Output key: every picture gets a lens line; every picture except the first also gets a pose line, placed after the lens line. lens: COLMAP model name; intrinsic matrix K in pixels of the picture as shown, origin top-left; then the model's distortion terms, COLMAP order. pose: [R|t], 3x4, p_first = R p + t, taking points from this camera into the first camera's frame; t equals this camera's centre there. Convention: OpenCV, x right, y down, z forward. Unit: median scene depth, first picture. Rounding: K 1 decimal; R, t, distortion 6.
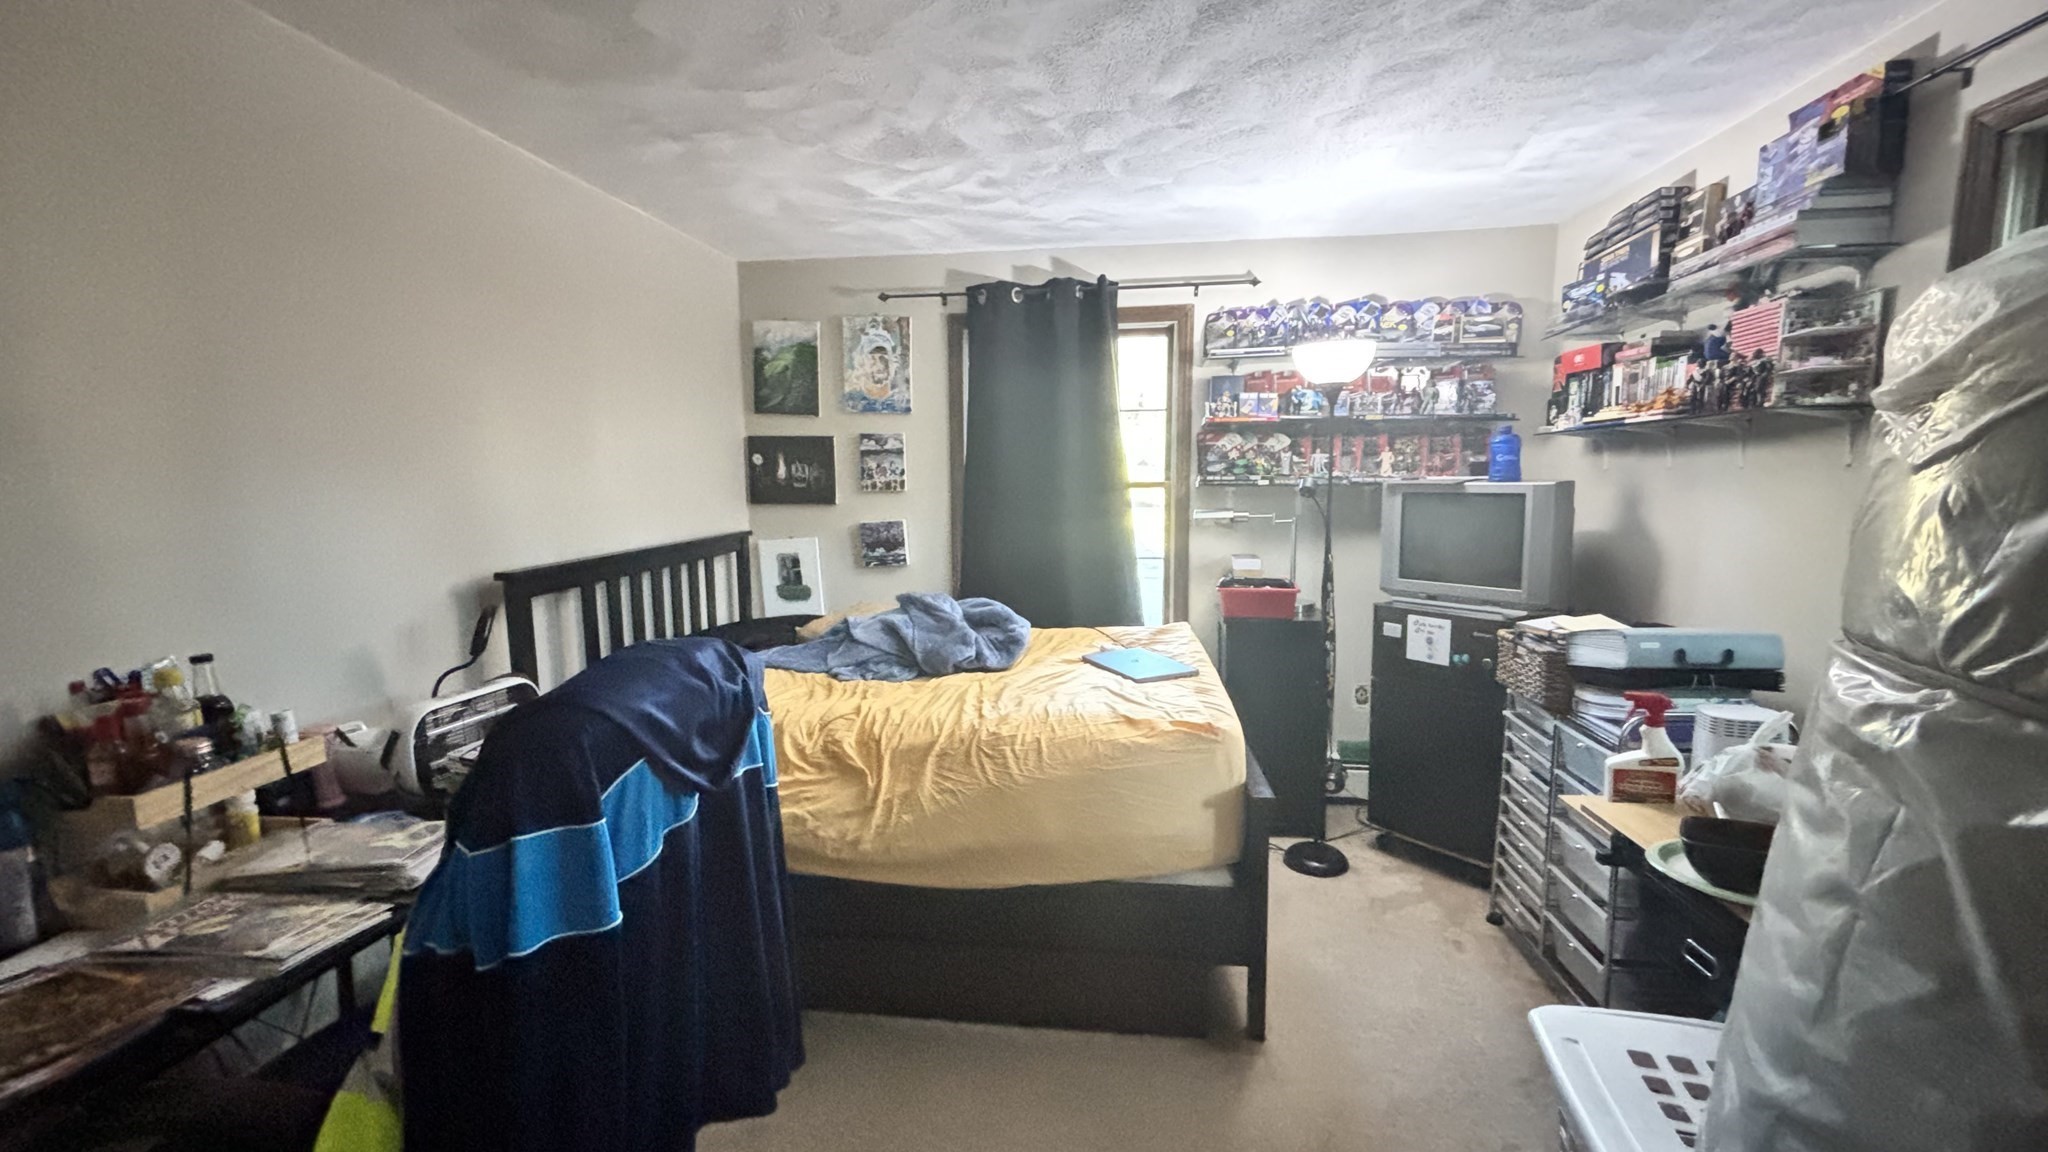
lens RADIAL K [[830.8, 0, 1026.1], [0, 830.8, 575.6], [0, 0, 1]] dist [0.003842, -0.001395]
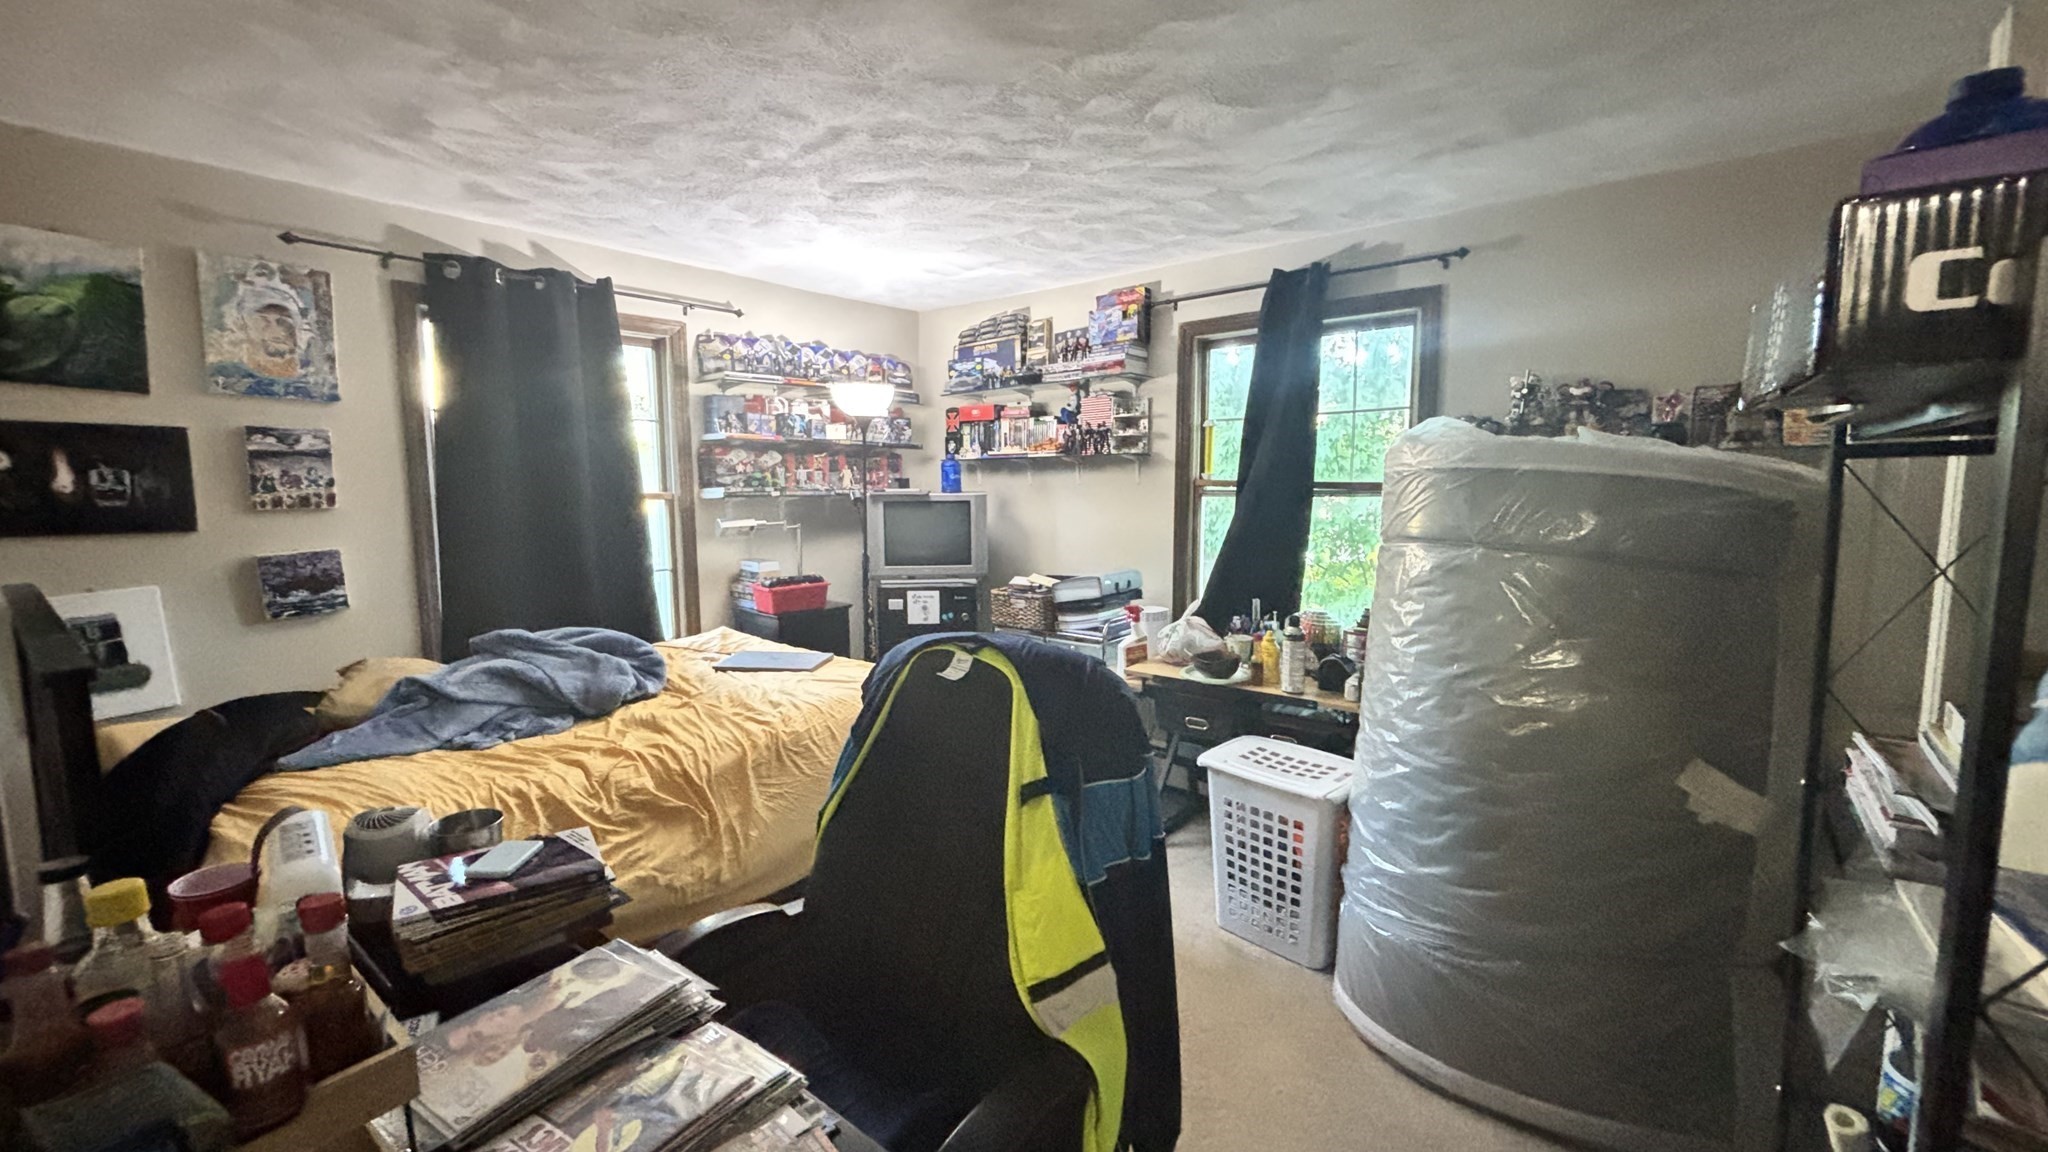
lens RADIAL K [[830.8, 0, 1017.5], [0, 830.8, 574.6], [0, 0, 1]] dist [0.003842, -0.001395]
pose [[0.523555, -0.089638, 0.847263, -0.499191], [0.099878, 0.994051, 0.043450, -0.017491], [-0.846117, 0.061874, 0.529393, 0.117467]]
